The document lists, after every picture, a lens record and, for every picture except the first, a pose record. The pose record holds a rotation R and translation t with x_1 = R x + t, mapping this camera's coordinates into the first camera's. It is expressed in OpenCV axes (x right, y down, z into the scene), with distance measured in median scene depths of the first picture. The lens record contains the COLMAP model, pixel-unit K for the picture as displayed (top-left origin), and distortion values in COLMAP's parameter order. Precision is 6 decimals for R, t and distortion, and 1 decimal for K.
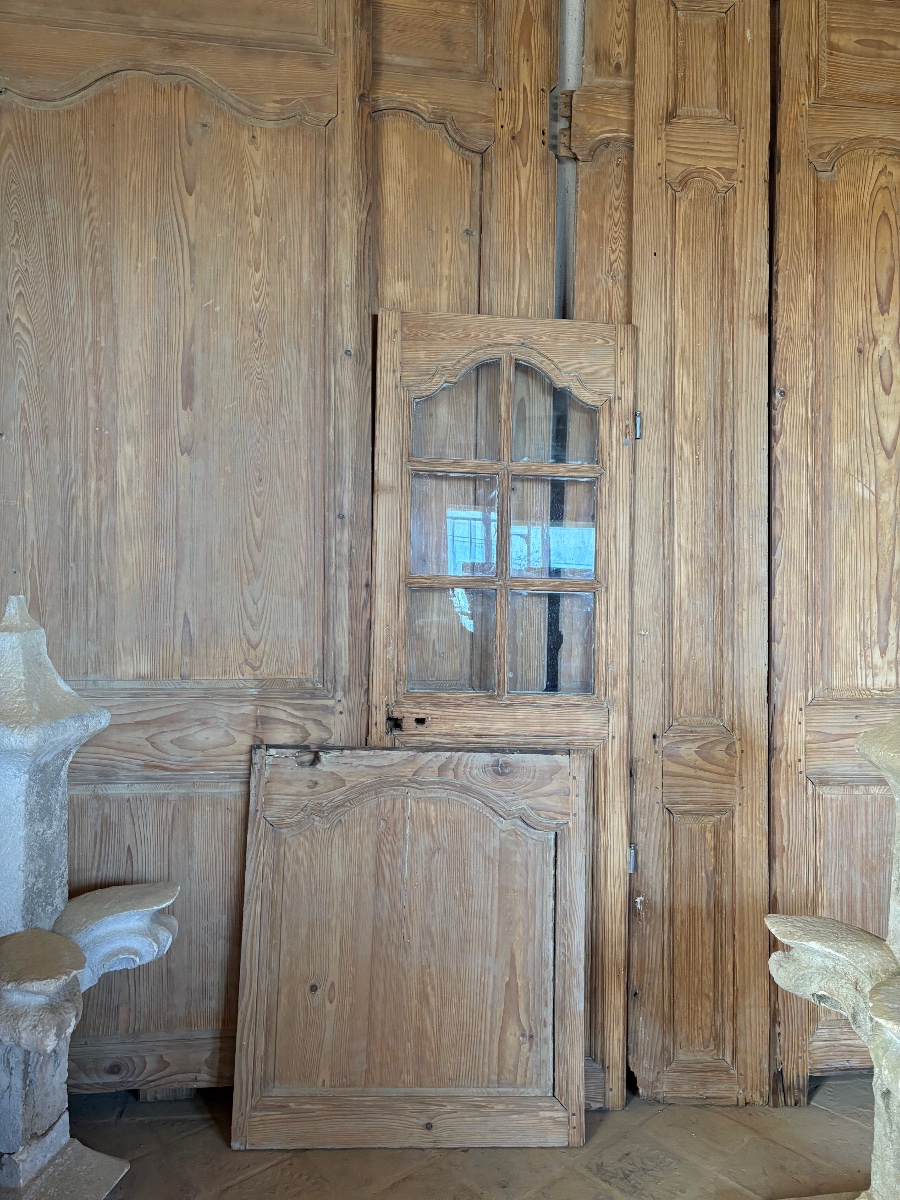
lens RADIAL K [[903.4, 0, 446.8], [0, 903.4, 604.3], [0, 0, 1]] dist [0.048303, -0.051319]
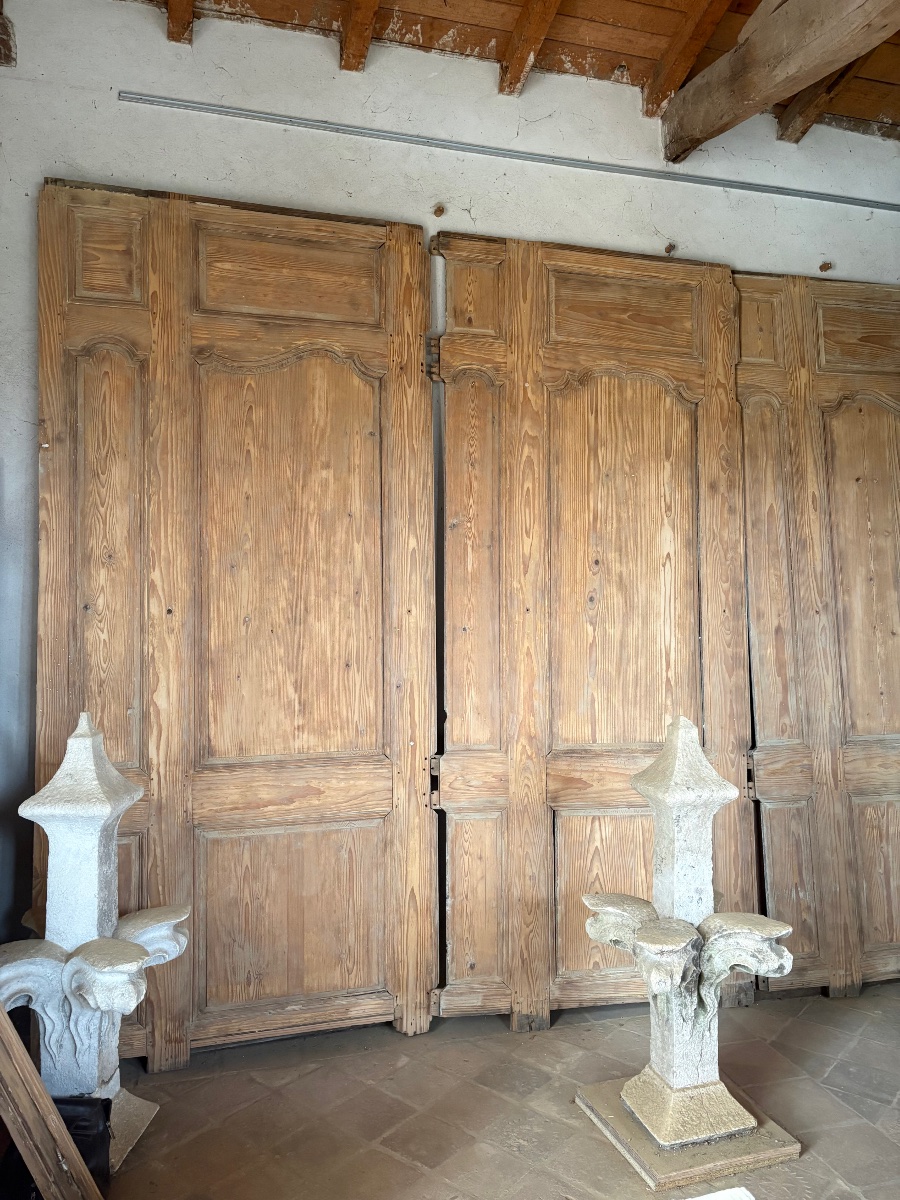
lens RADIAL K [[904.9, 0, 452.7], [0, 904.9, 609.5], [0, 0, 1]] dist [0.051407, -0.055918]
pose [[0.987968, -0.024829, 0.152653, -0.075731], [0.030854, 0.998831, -0.037221, -0.075737], [-0.151550, 0.041483, 0.987579, -0.418636]]
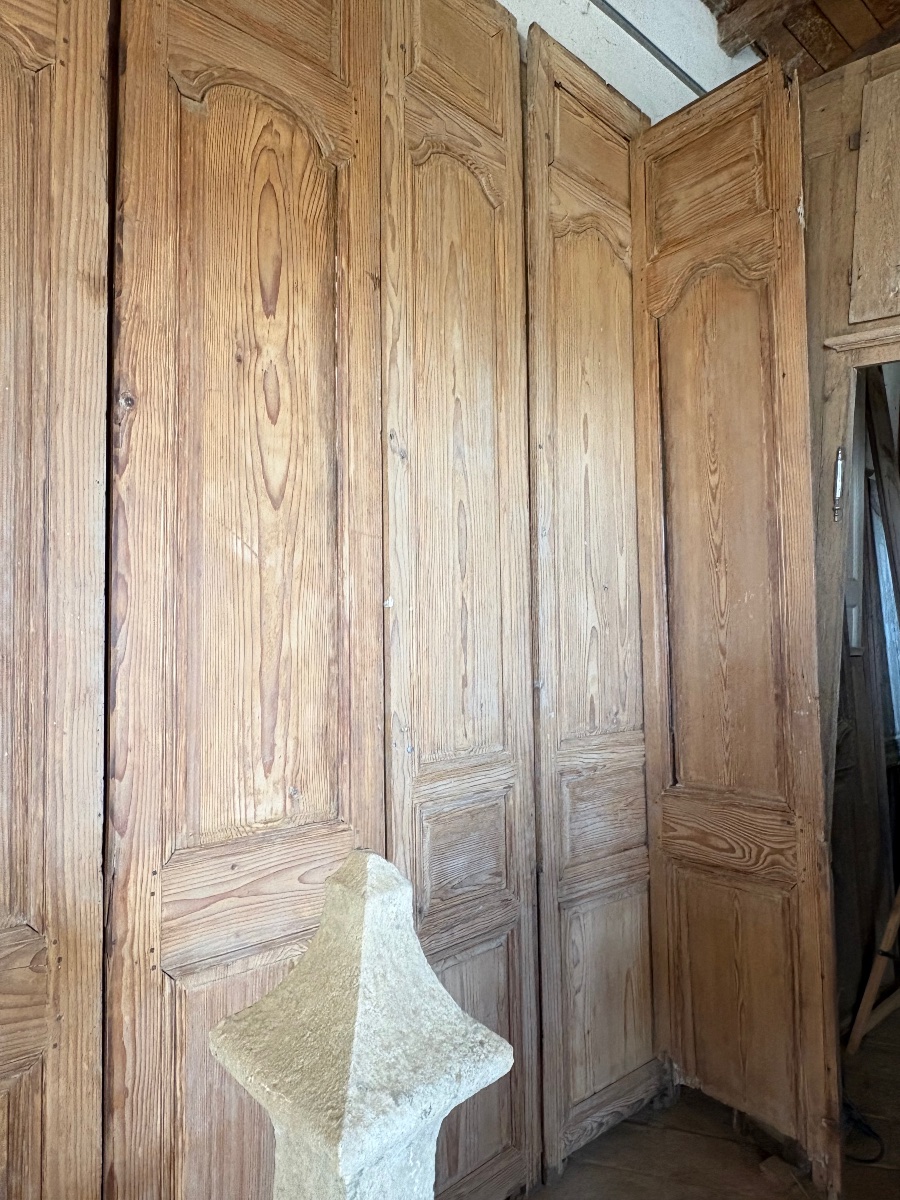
lens RADIAL K [[835.4, 0, 450.0], [0, 835.4, 600.0], [0, 0, 1]] dist [-0.004902, 0.003254]
pose [[0.802737, 0.003167, 0.596324, 0.195565], [-0.002124, 0.999995, -0.002452, -0.085999], [-0.596329, 0.000702, 0.802740, 0.372154]]
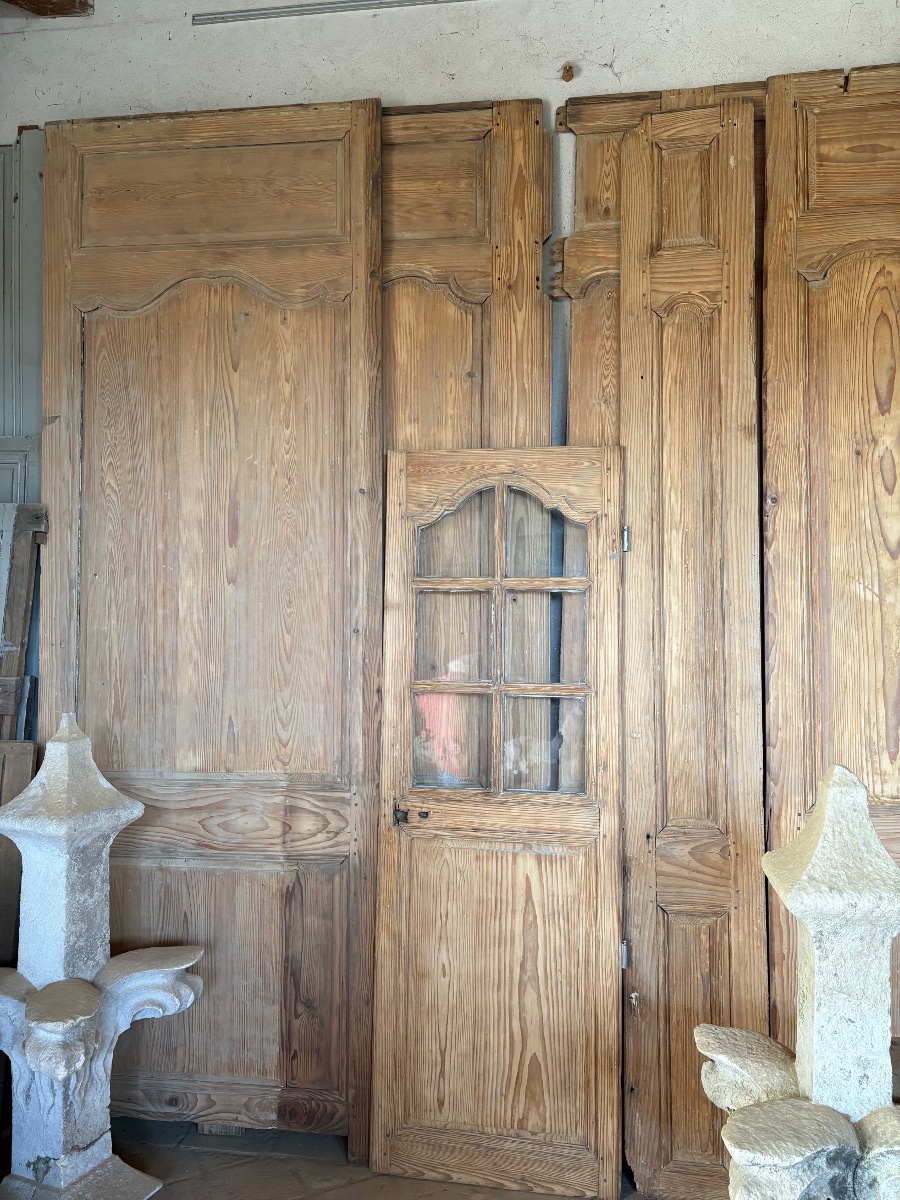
lens RADIAL K [[899.3, 0, 449.7], [0, 899.3, 613.2], [0, 0, 1]] dist [0.049566, -0.054269]
pose [[0.963291, -0.023548, -0.267426, 0.290940], [0.010563, 0.998699, -0.049891, -0.059420], [0.268252, 0.045234, 0.962286, -0.067508]]
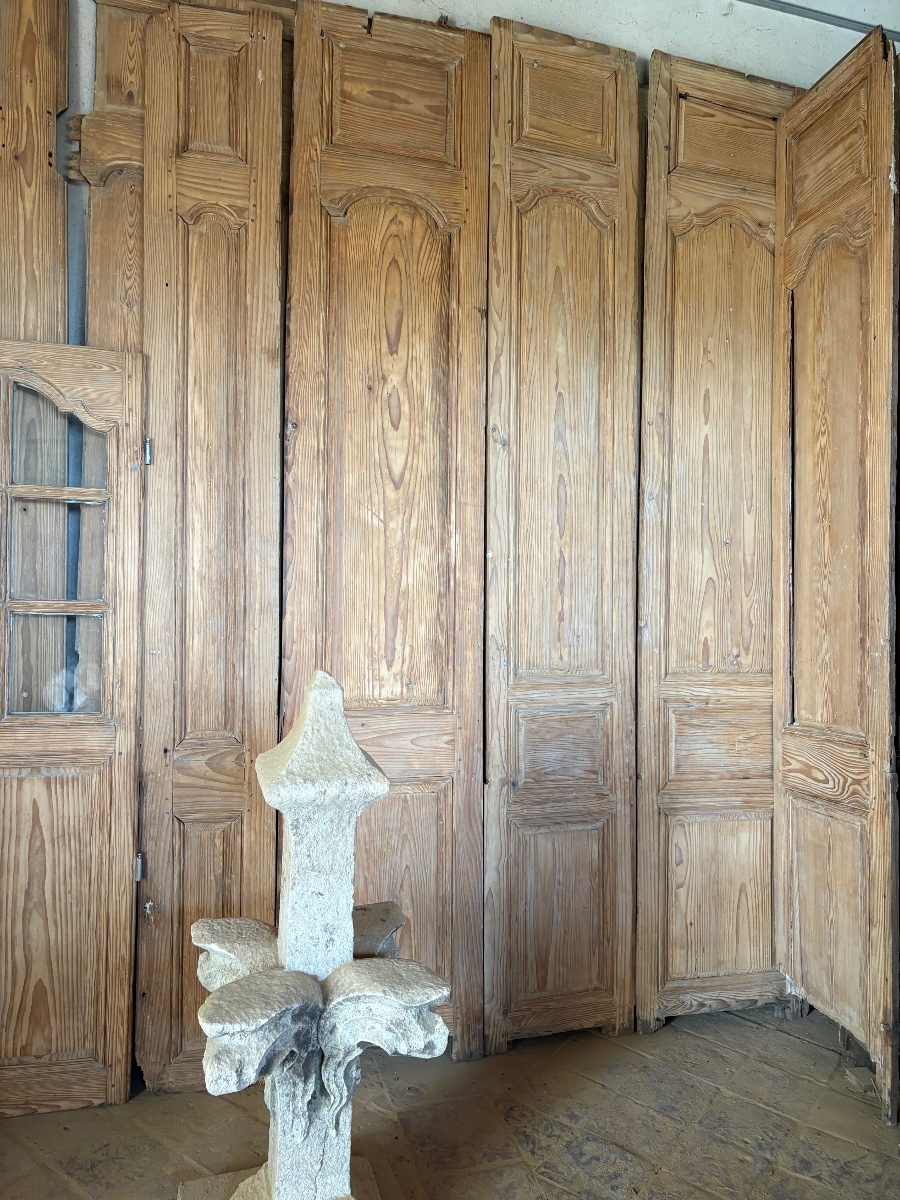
lens RADIAL K [[899.3, 0, 449.7], [0, 899.3, 613.2], [0, 0, 1]] dist [0.049566, -0.054269]
pose [[0.983769, -0.002821, 0.179419, 0.361999], [-0.003435, 0.999397, 0.034552, -0.049479], [-0.179408, -0.034608, 0.983166, -0.081113]]
